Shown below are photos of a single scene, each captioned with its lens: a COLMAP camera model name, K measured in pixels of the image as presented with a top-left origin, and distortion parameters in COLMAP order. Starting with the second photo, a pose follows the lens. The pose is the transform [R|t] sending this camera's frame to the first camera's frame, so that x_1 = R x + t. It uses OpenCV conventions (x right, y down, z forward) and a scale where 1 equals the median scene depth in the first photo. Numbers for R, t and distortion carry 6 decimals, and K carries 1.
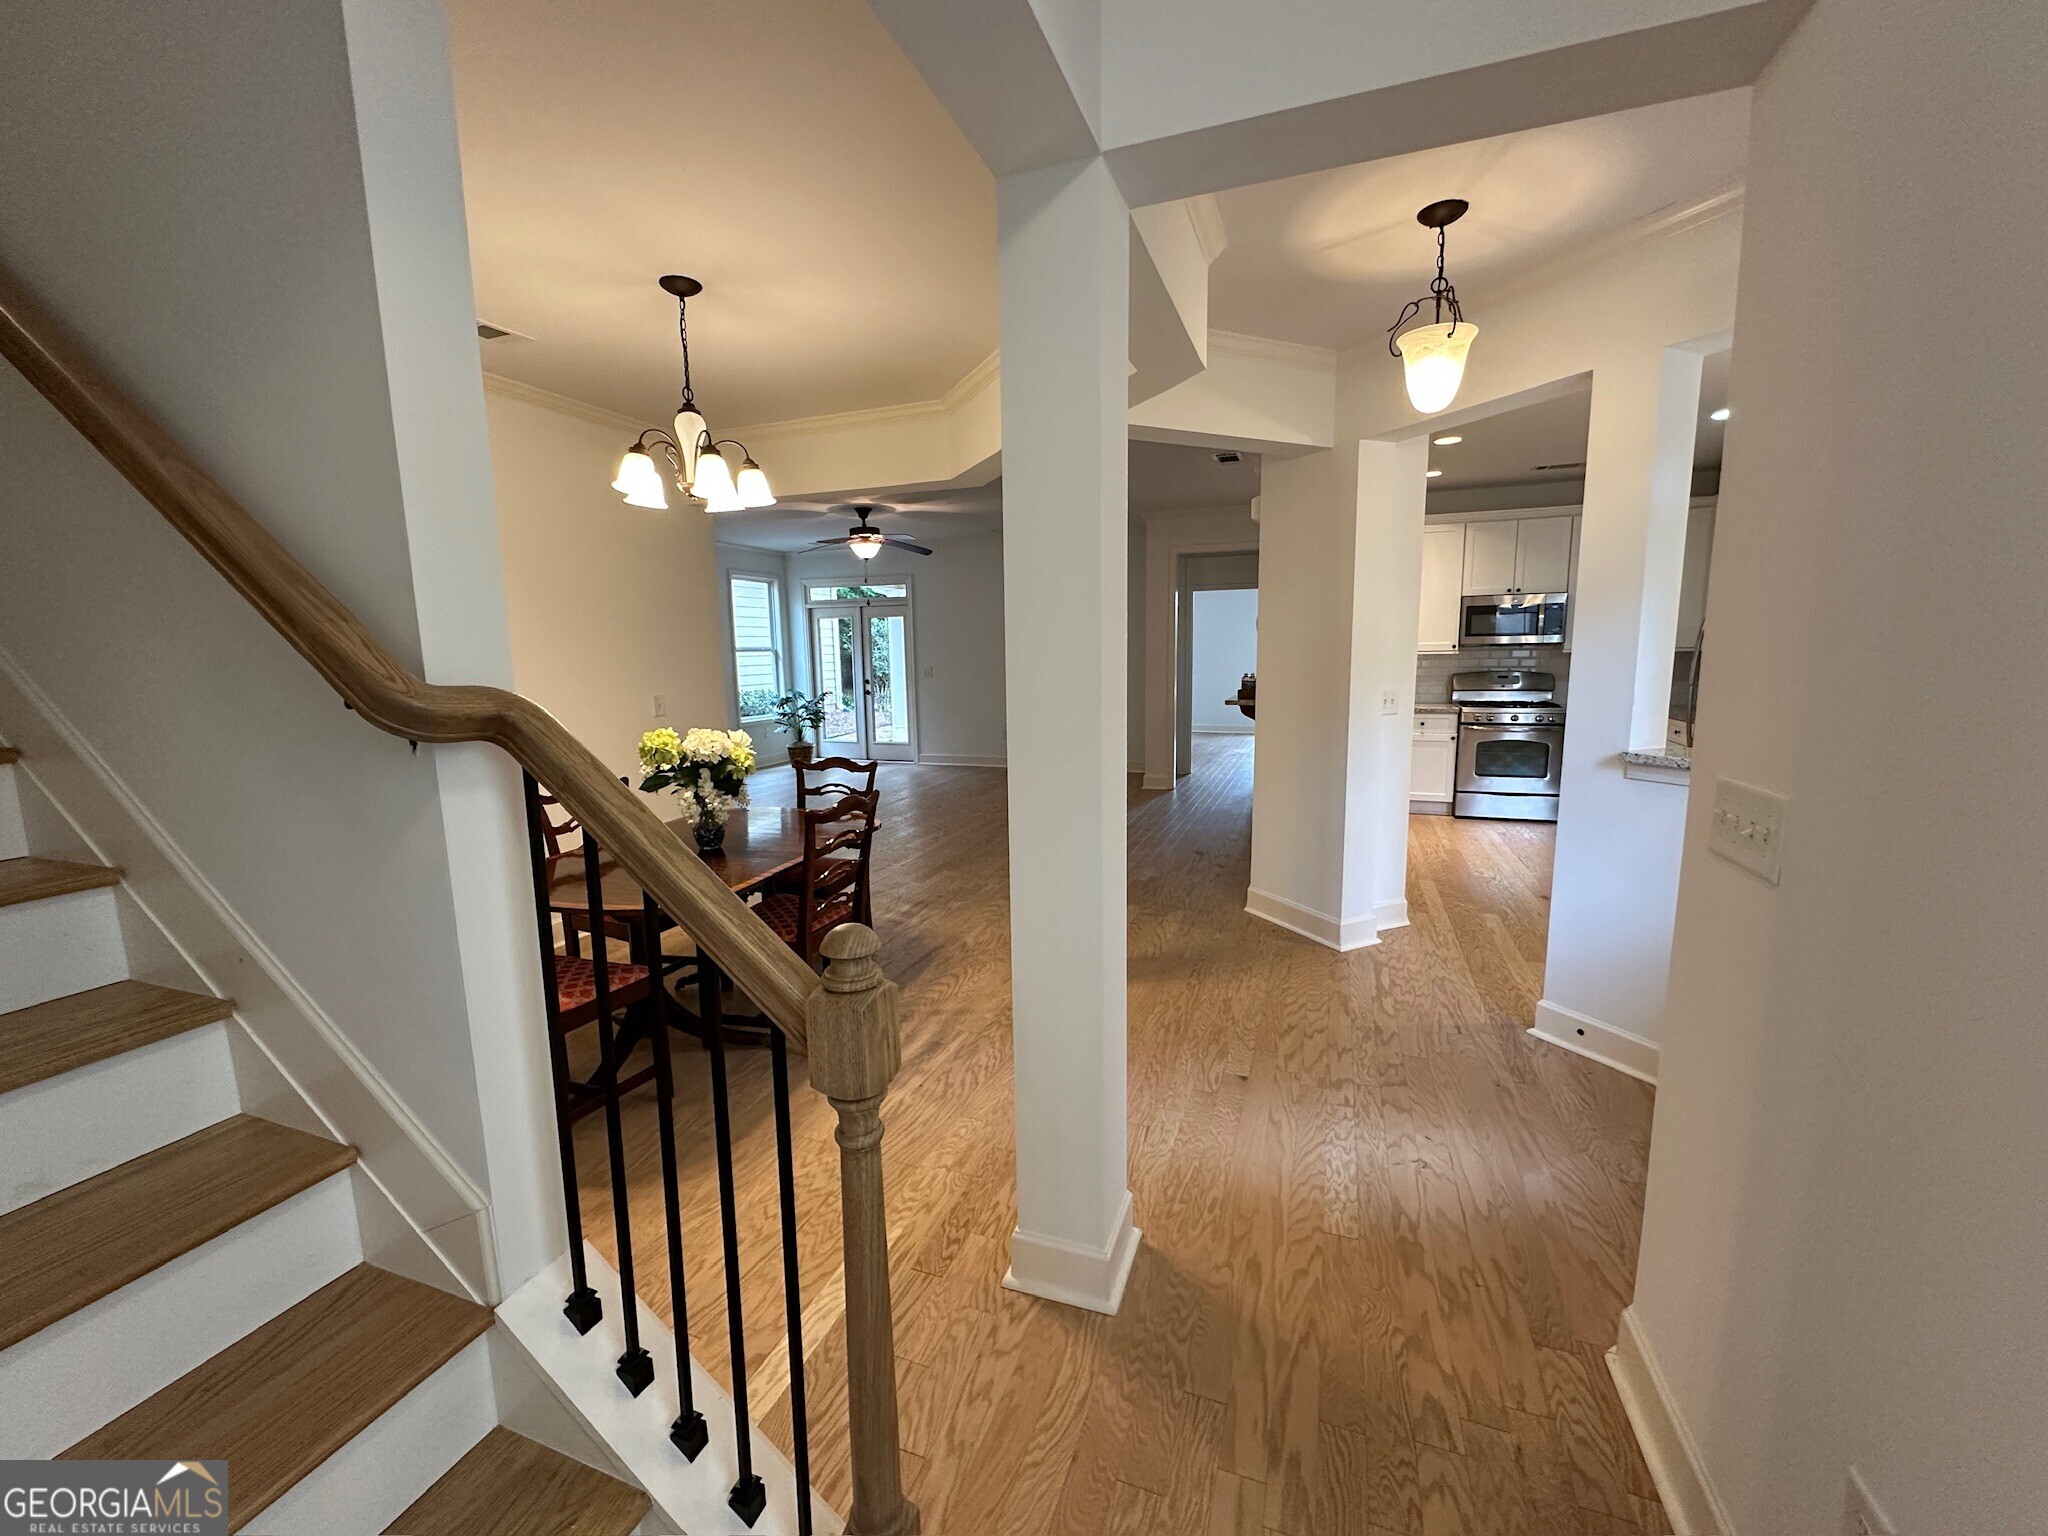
lens RADIAL K [[814.4, 0, 1023.0], [0, 814.4, 769.3], [0, 0, 1]] dist [-0.001800, 0.000302]
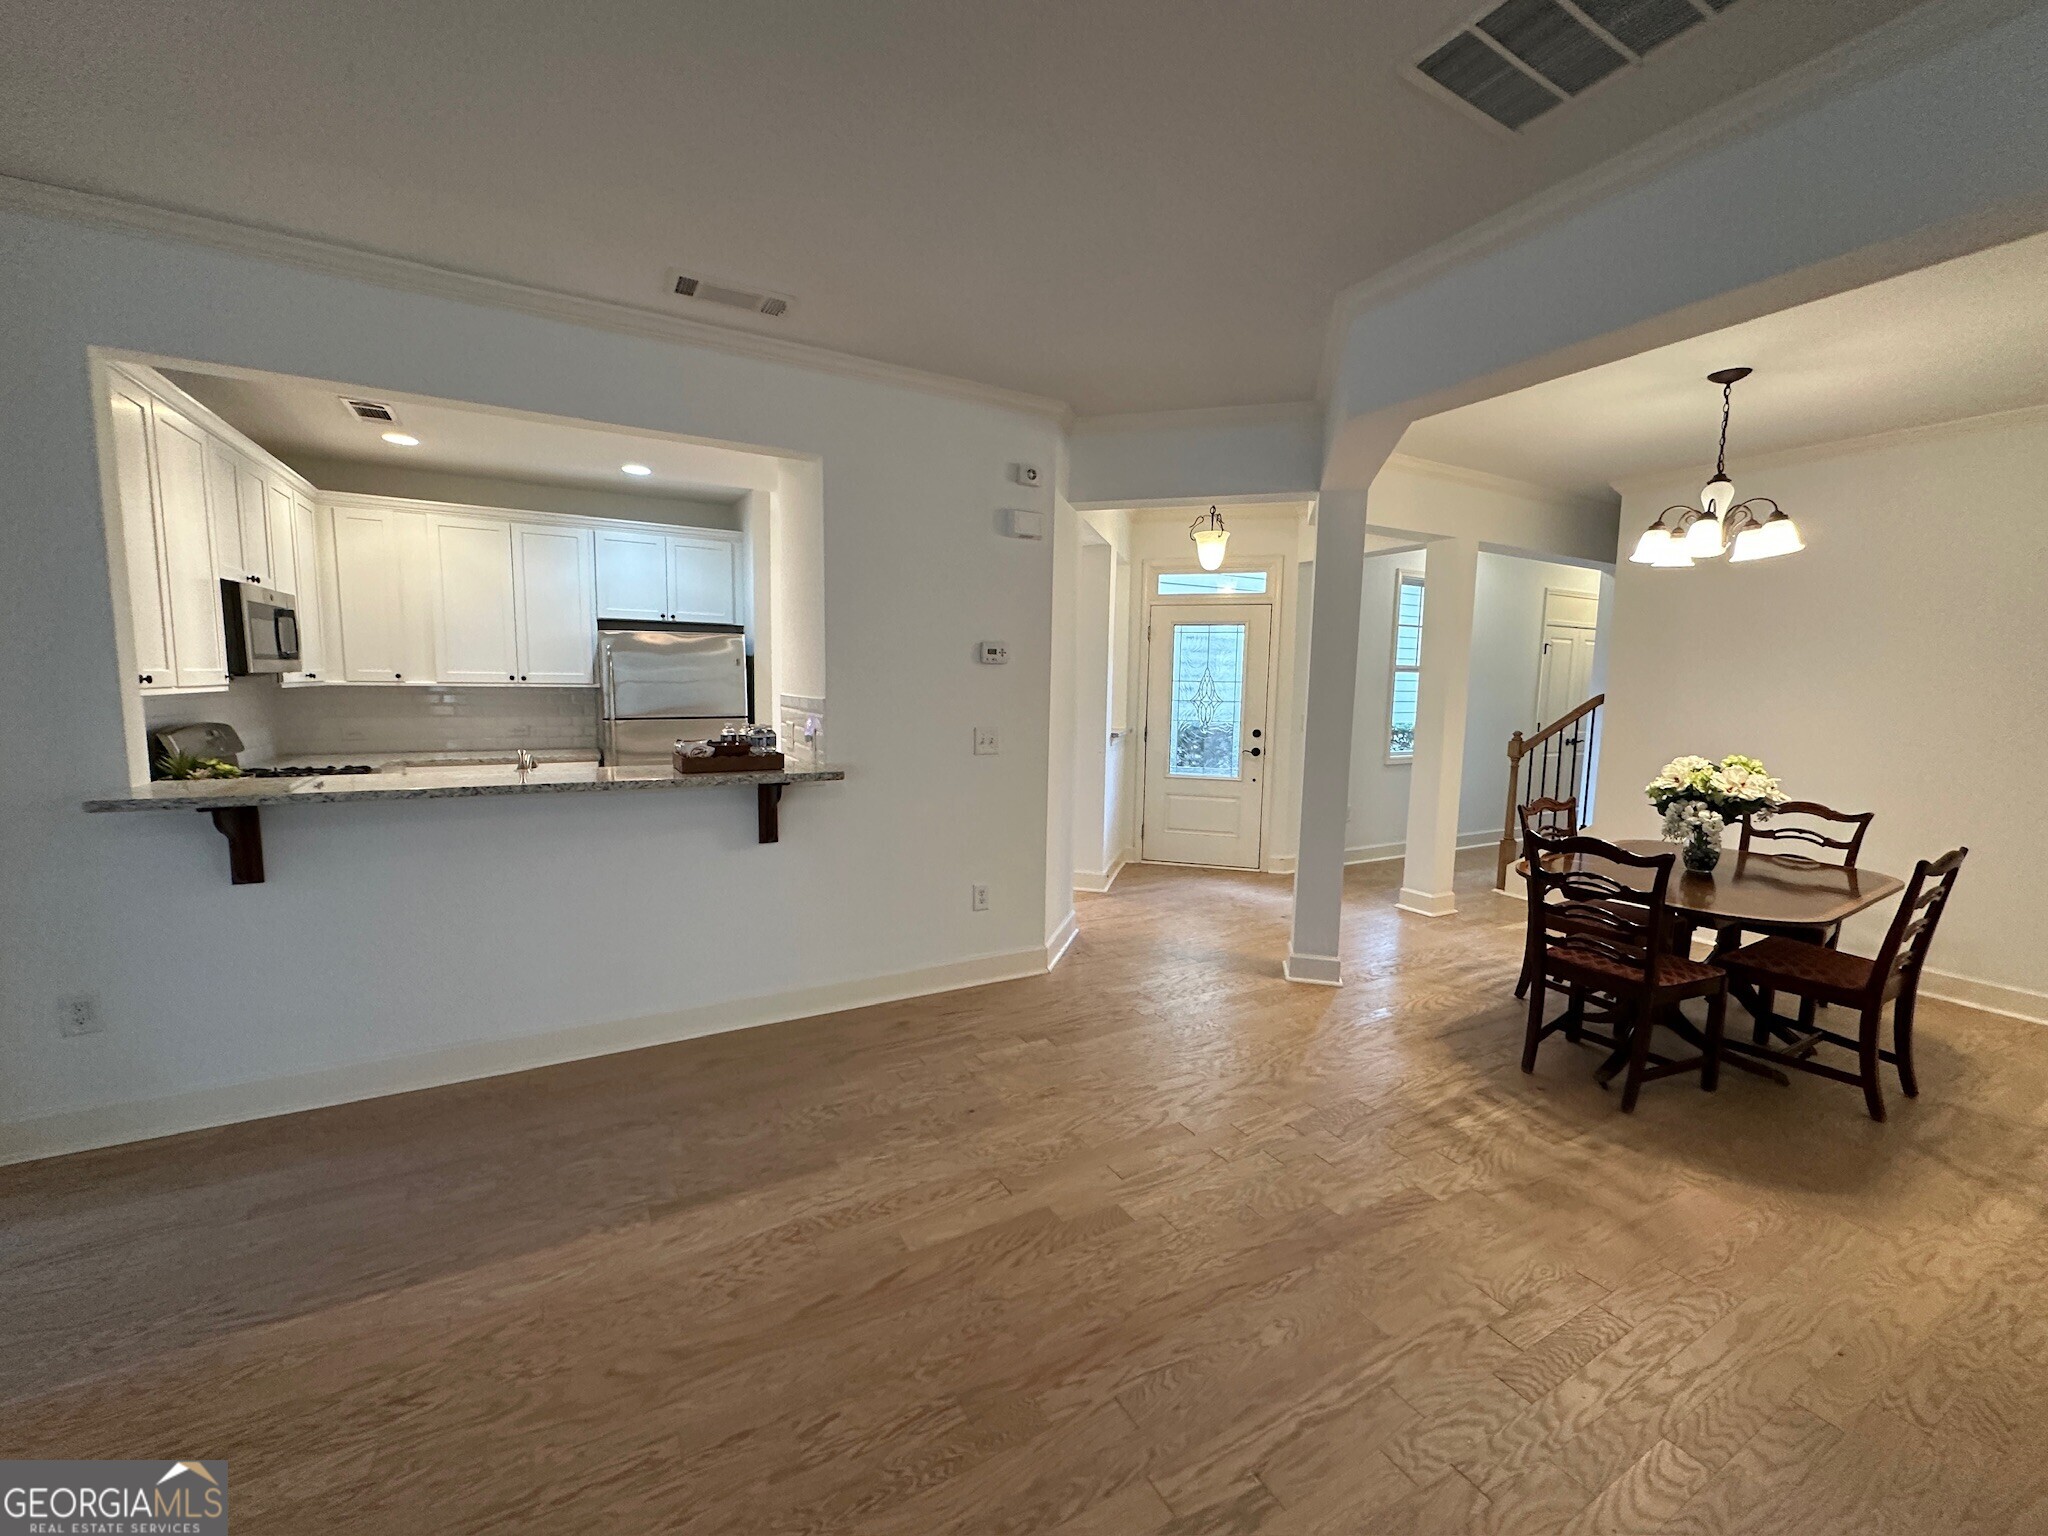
lens RADIAL K [[814.4, 0, 1023.0], [0, 814.4, 769.3], [0, 0, 1]] dist [-0.001800, 0.000302]
pose [[-0.764703, -0.068092, 0.640775, -0.403994], [0.090790, 0.973097, 0.211755, -0.360222], [-0.637955, 0.220106, -0.737948, 2.462450]]
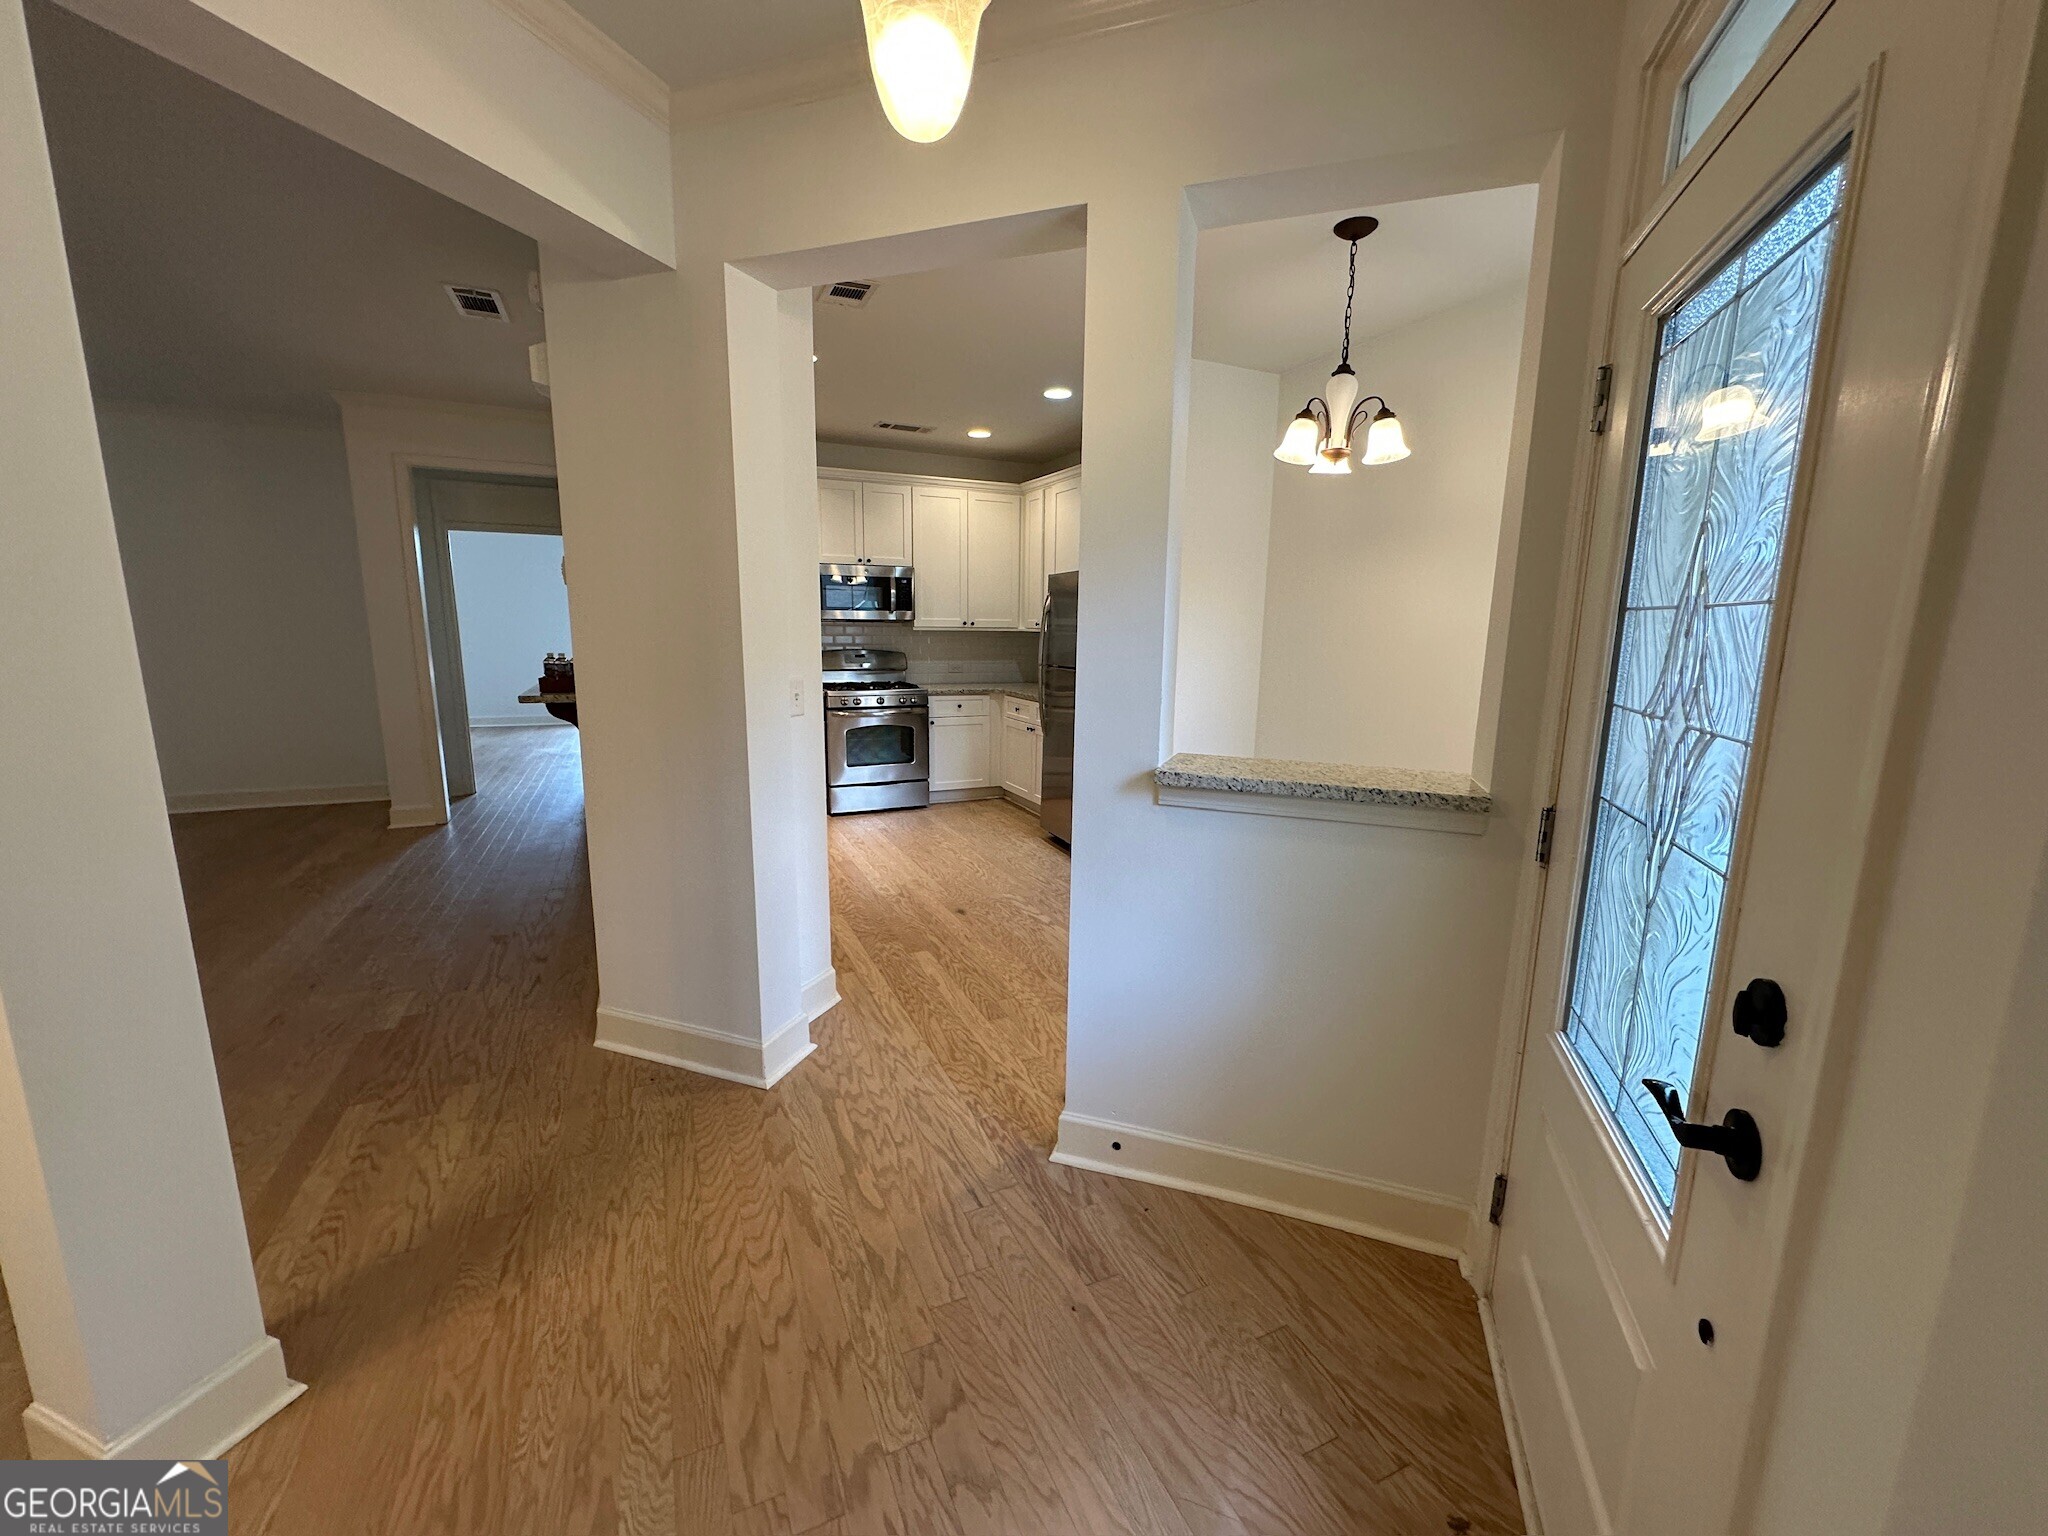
lens RADIAL K [[814.4, 0, 1023.0], [0, 814.4, 769.3], [0, 0, 1]] dist [-0.001800, 0.000302]
pose [[0.701117, -0.099987, 0.706001, 0.132746], [0.077694, 0.994937, 0.063750, -0.069438], [-0.708801, 0.010156, 0.705335, 0.517248]]
